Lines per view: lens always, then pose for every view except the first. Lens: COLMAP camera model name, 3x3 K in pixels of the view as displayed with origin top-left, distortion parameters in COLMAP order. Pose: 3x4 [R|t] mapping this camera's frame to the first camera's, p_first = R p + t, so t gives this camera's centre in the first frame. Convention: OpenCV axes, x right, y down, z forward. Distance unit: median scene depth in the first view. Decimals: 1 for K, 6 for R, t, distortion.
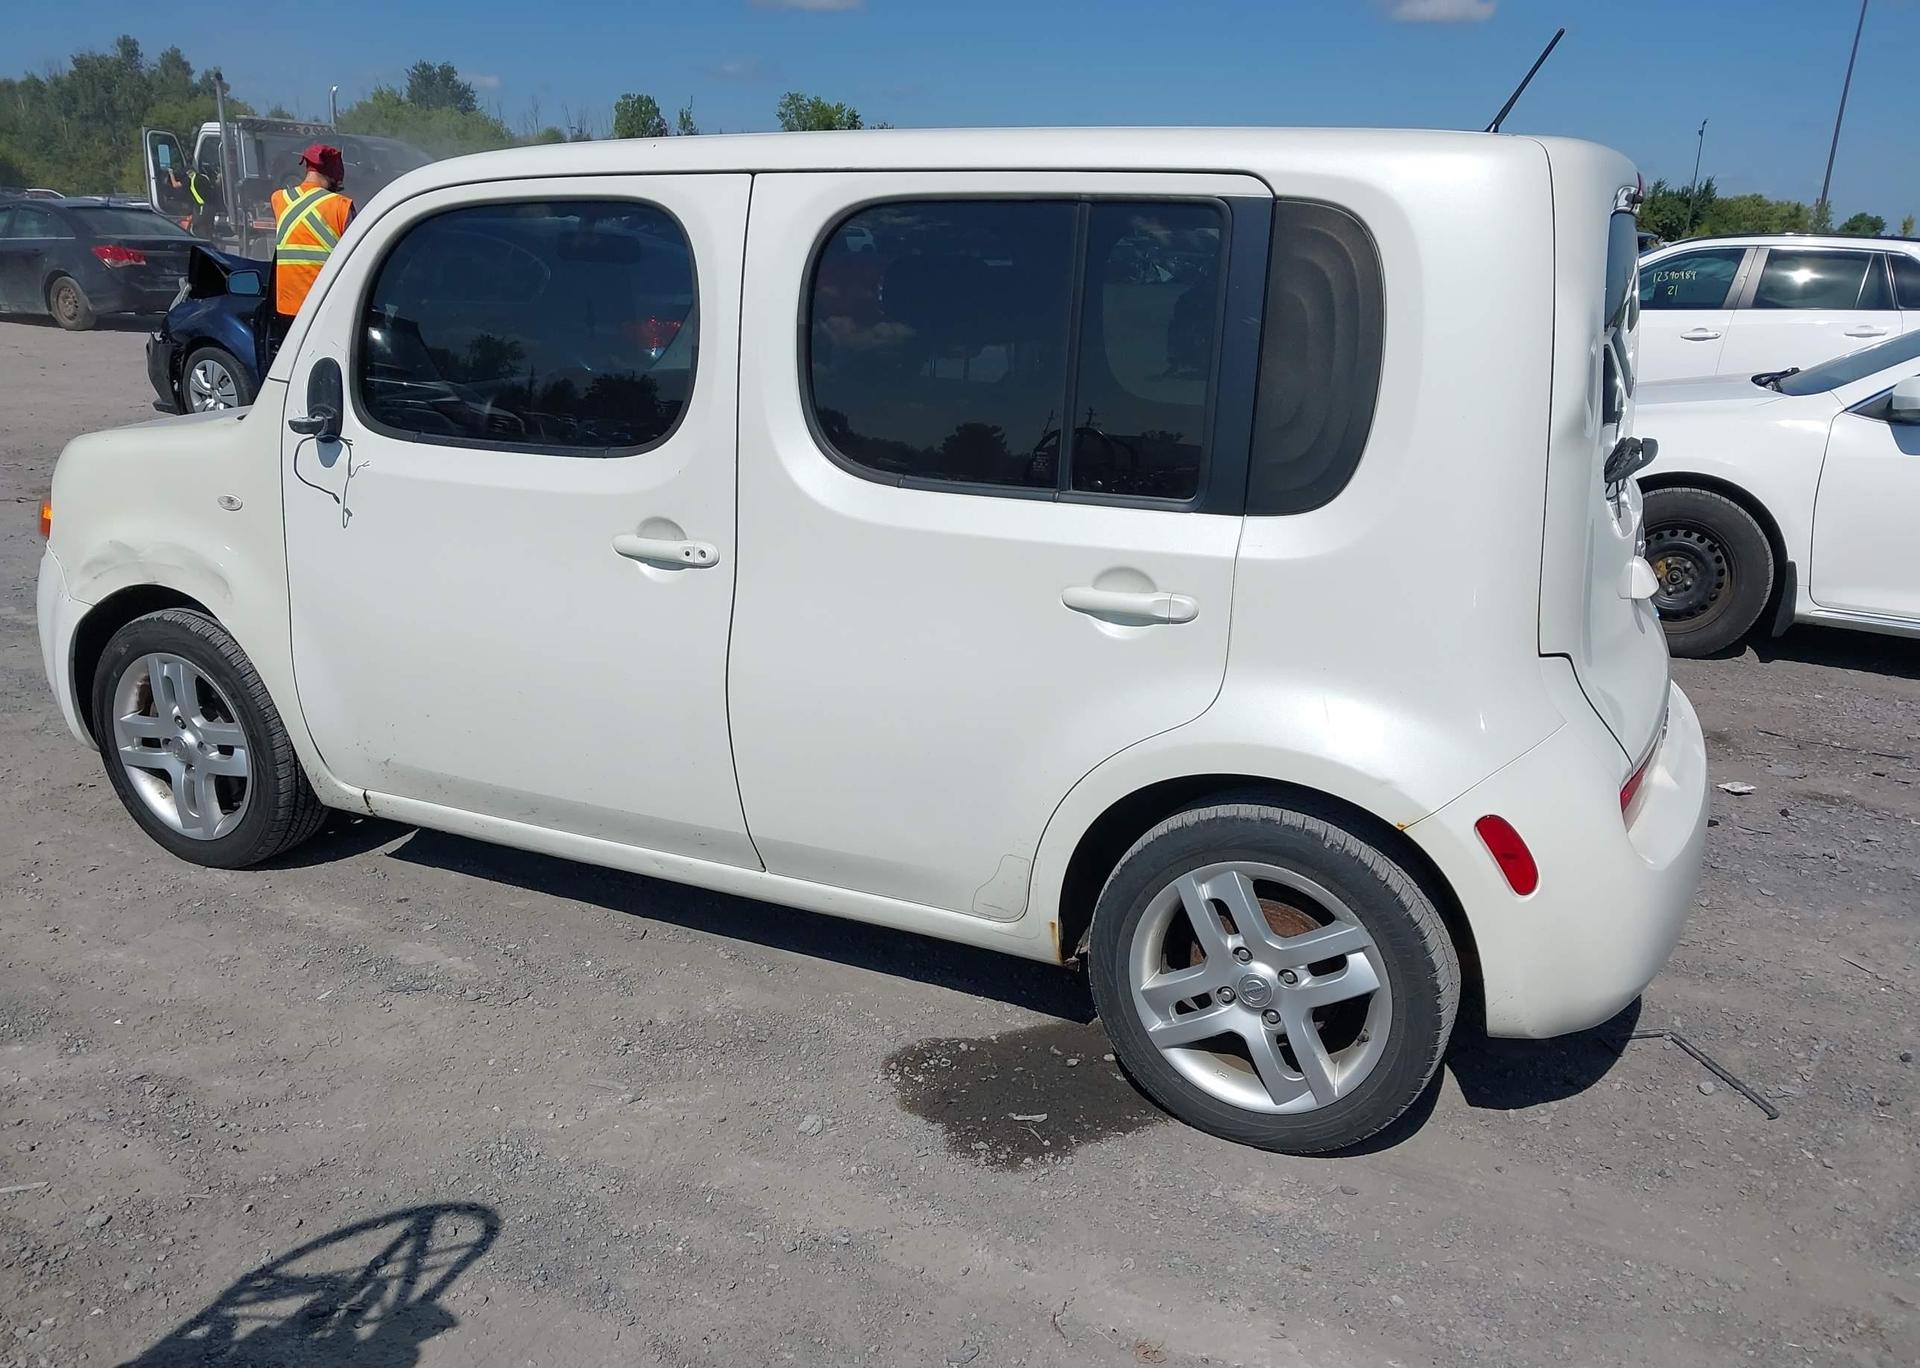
lens RADIAL K [[1545.9, 0, 979.6], [0, 1545.9, 721.4], [0, 0, 1]] dist [0.017066, -0.021286]
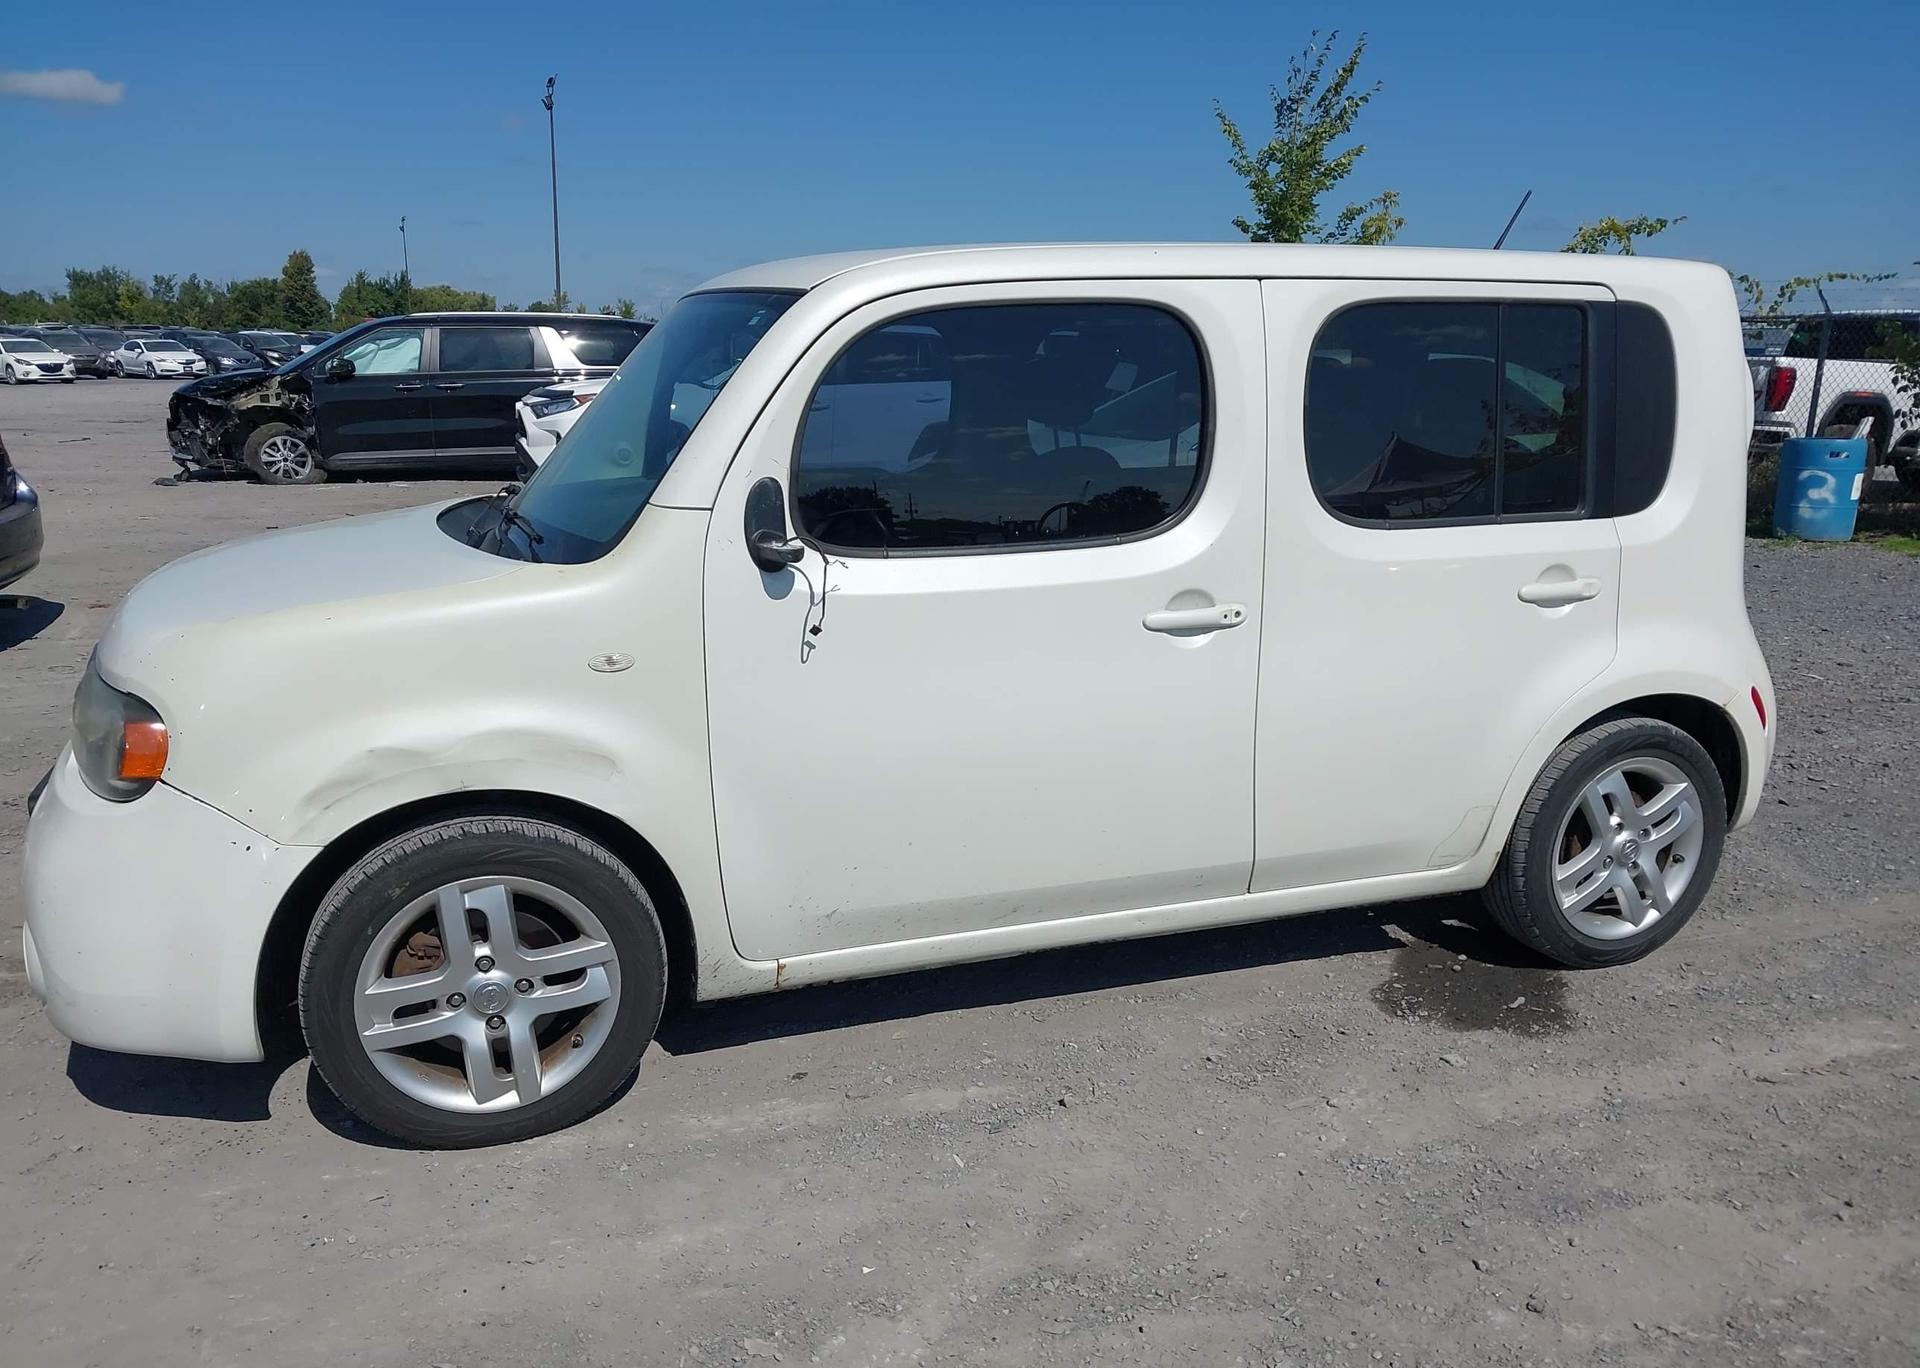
lens RADIAL K [[1545.9, 0, 975.8], [0, 1545.9, 682.2], [0, 0, 1]] dist [0.017066, -0.021286]
pose [[0.702106, -0.171914, 0.691009, -1.086481], [0.223960, 0.974485, 0.014883, -0.118464], [-0.675936, 0.144309, 0.722693, 0.328463]]
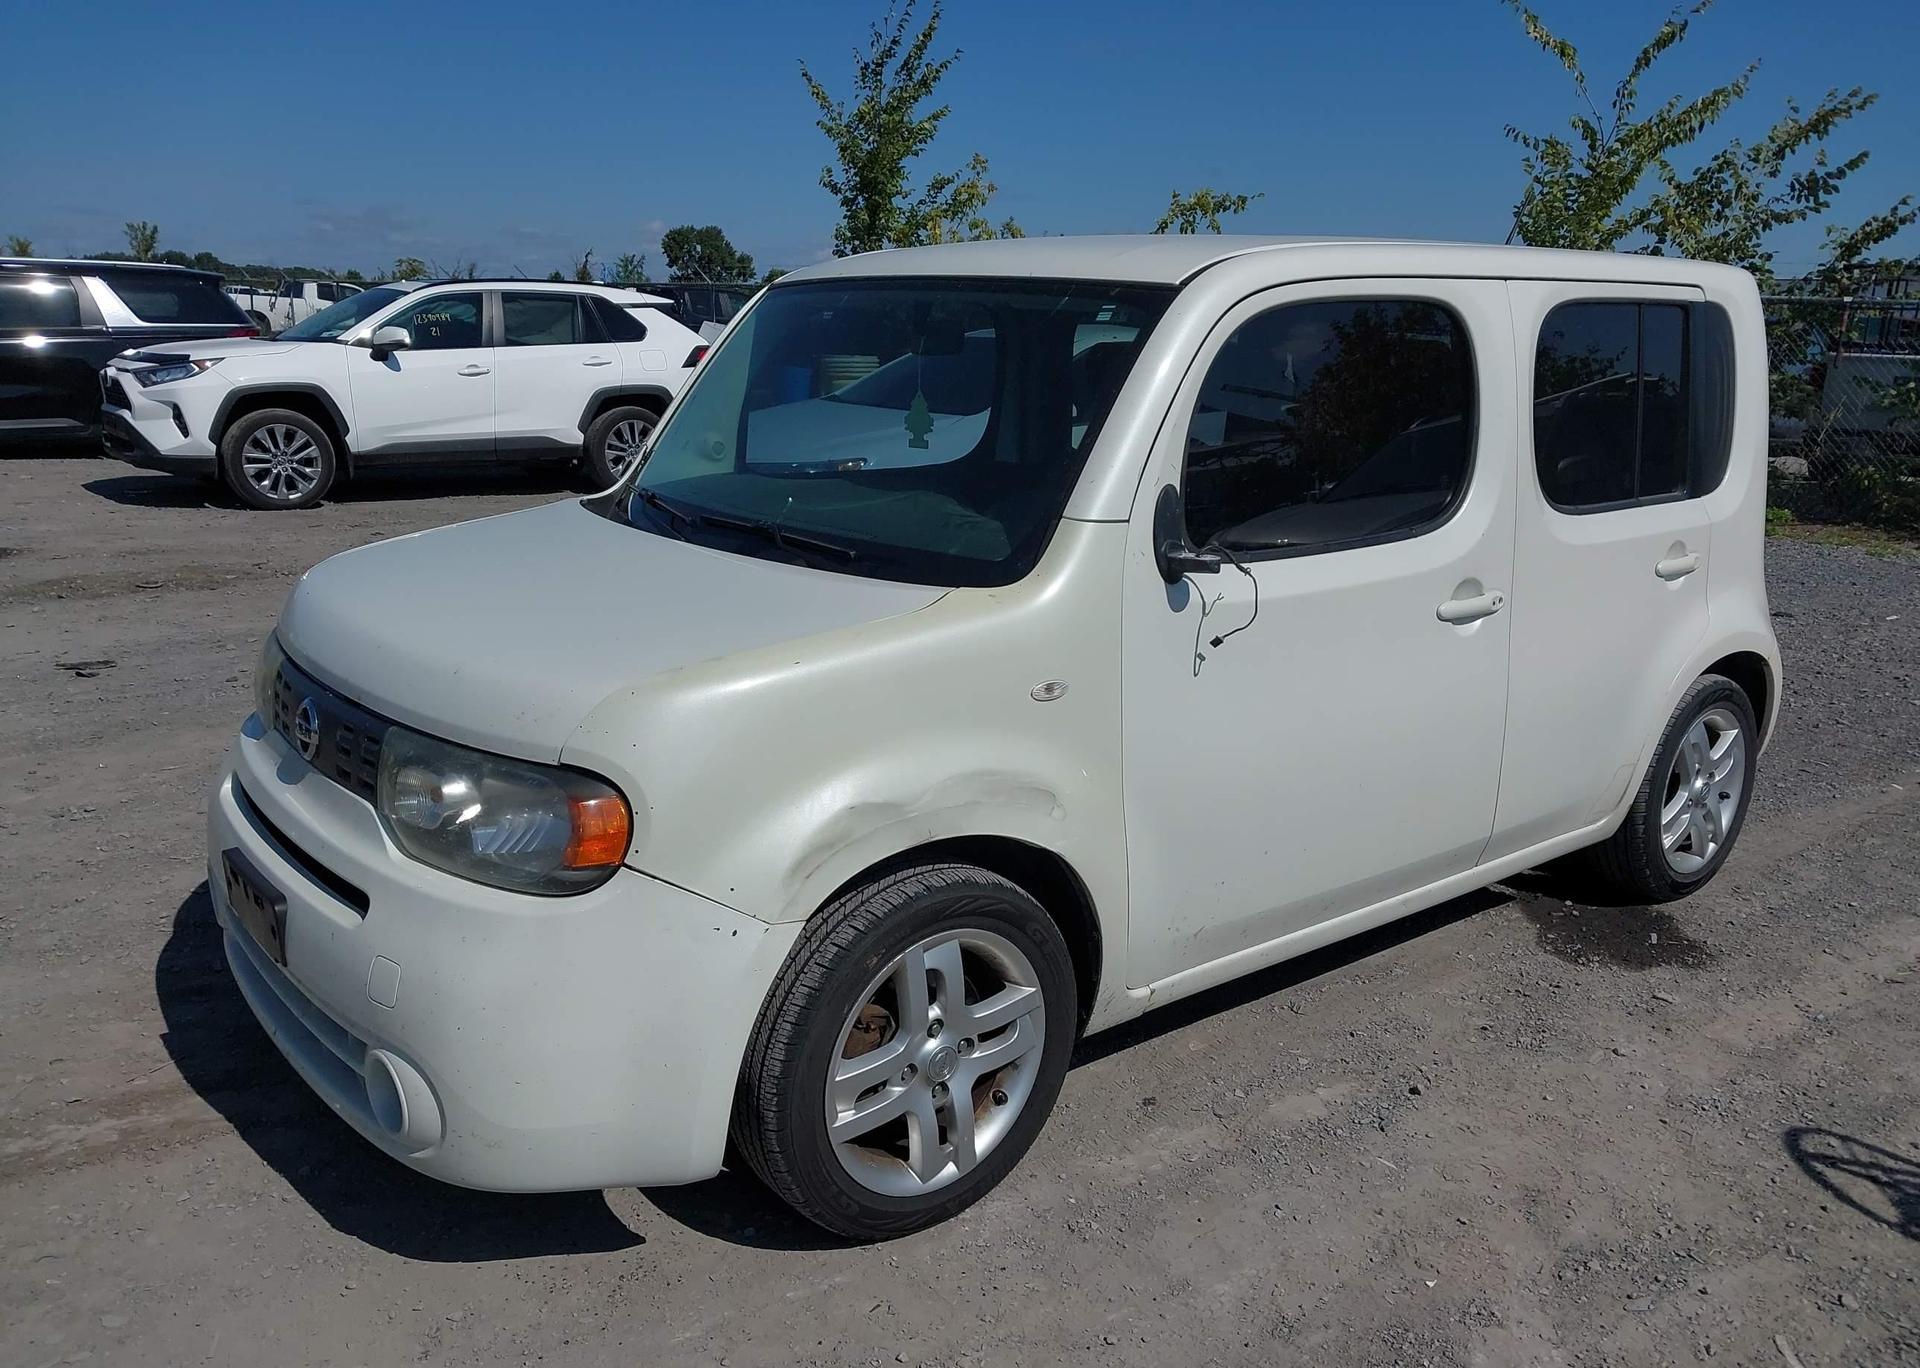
lens RADIAL K [[1545.9, 0, 956.4], [0, 1545.9, 687.5], [0, 0, 1]] dist [0.017066, -0.021286]
pose [[0.441608, -0.230504, 0.867093, -1.380522], [0.260528, 0.957738, 0.121914, -0.293798], [-0.858550, 0.172064, 0.482998, 0.798695]]
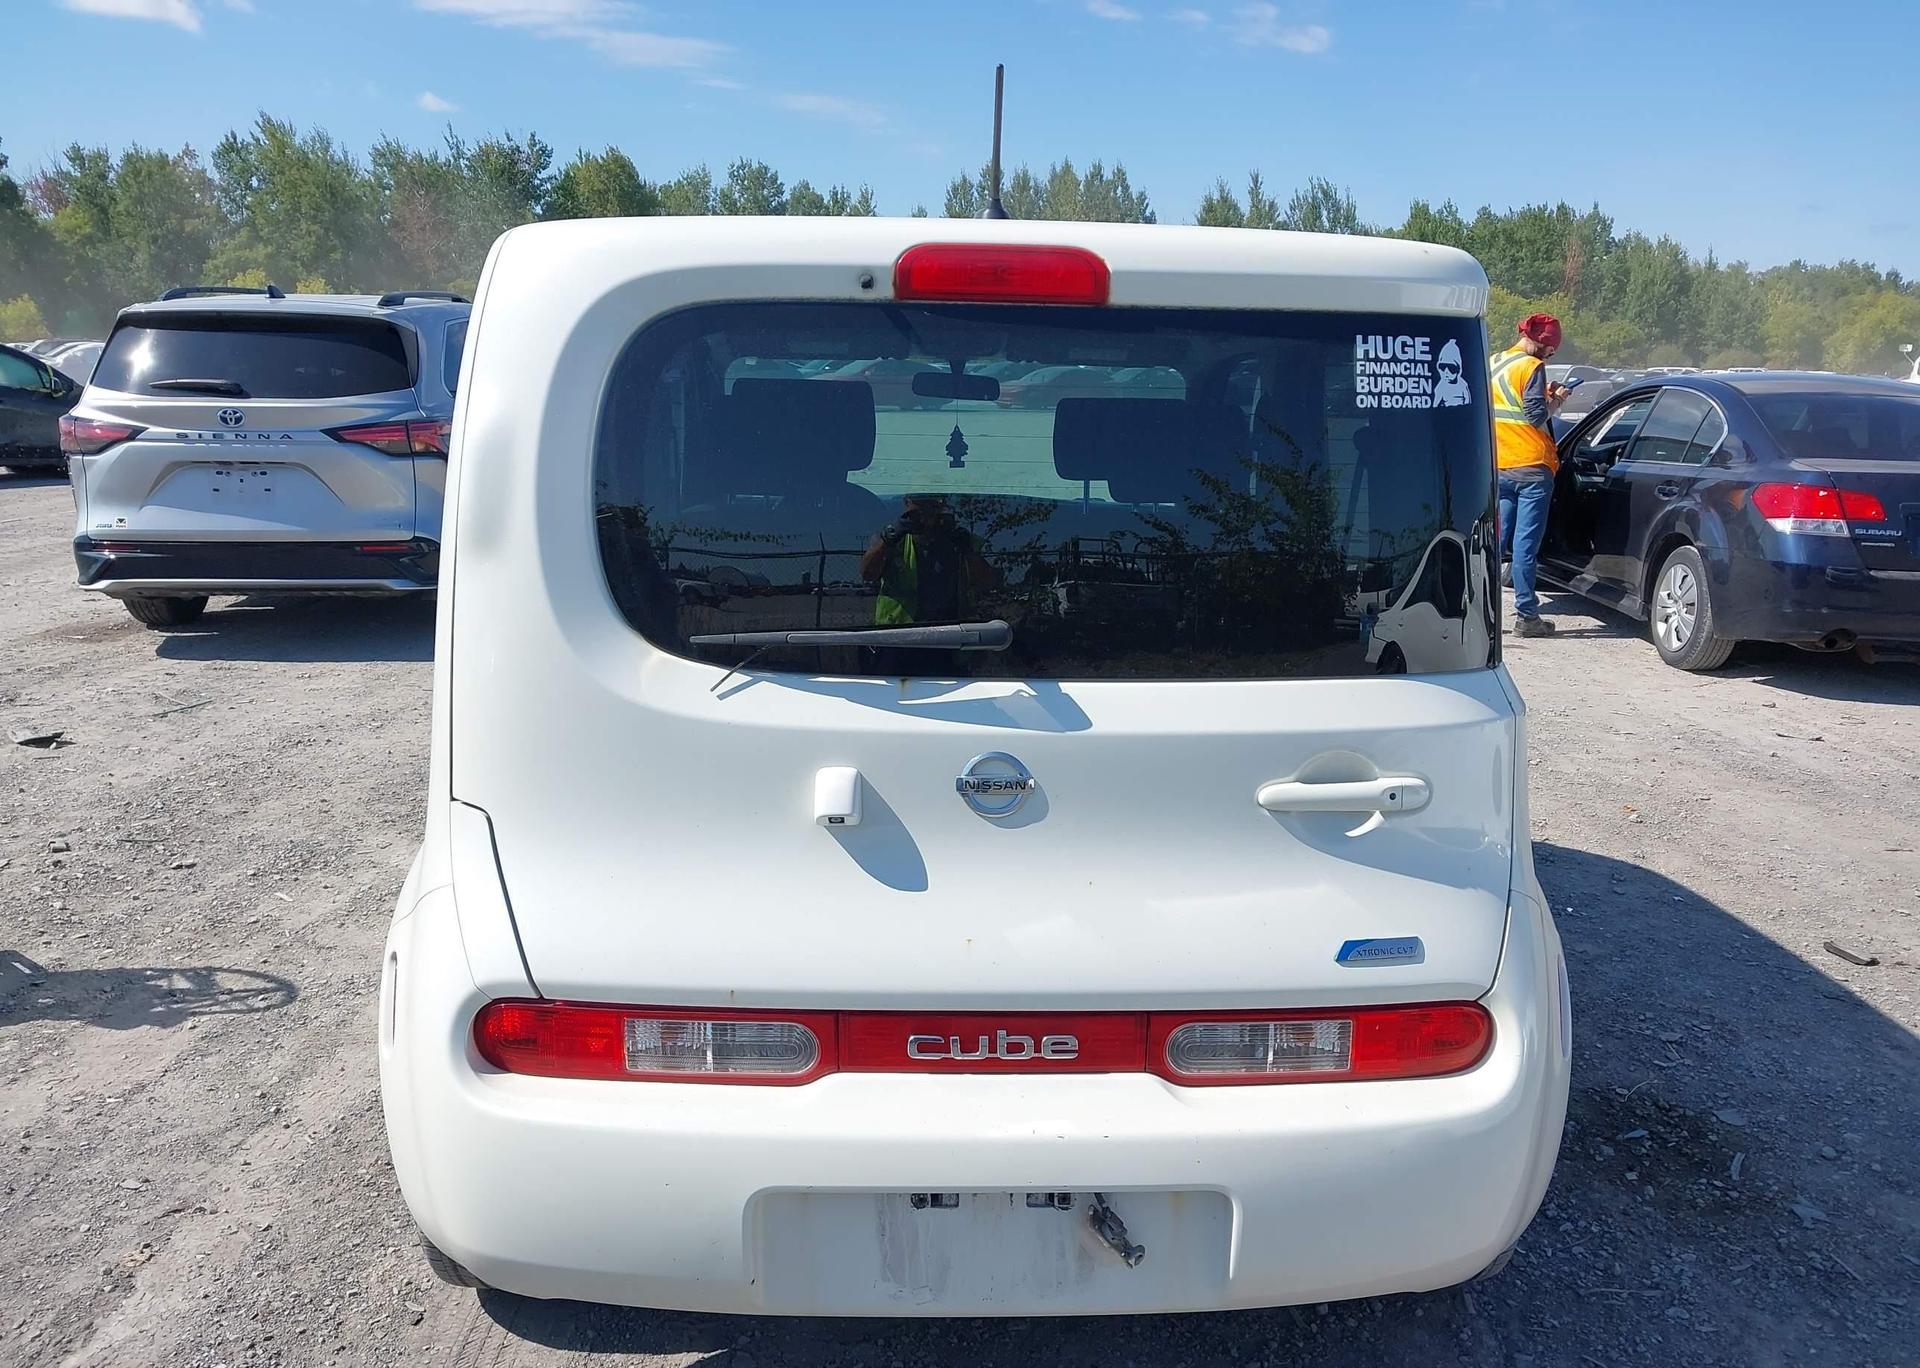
lens RADIAL K [[1545.9, 0, 964.7], [0, 1545.9, 671.3], [0, 0, 1]] dist [0.017066, -0.021286]
pose [[0.452228, 0.148559, -0.879443, 1.036429], [-0.271280, 0.962225, 0.023044, -0.173855], [0.849645, 0.228154, 0.475446, 0.672876]]
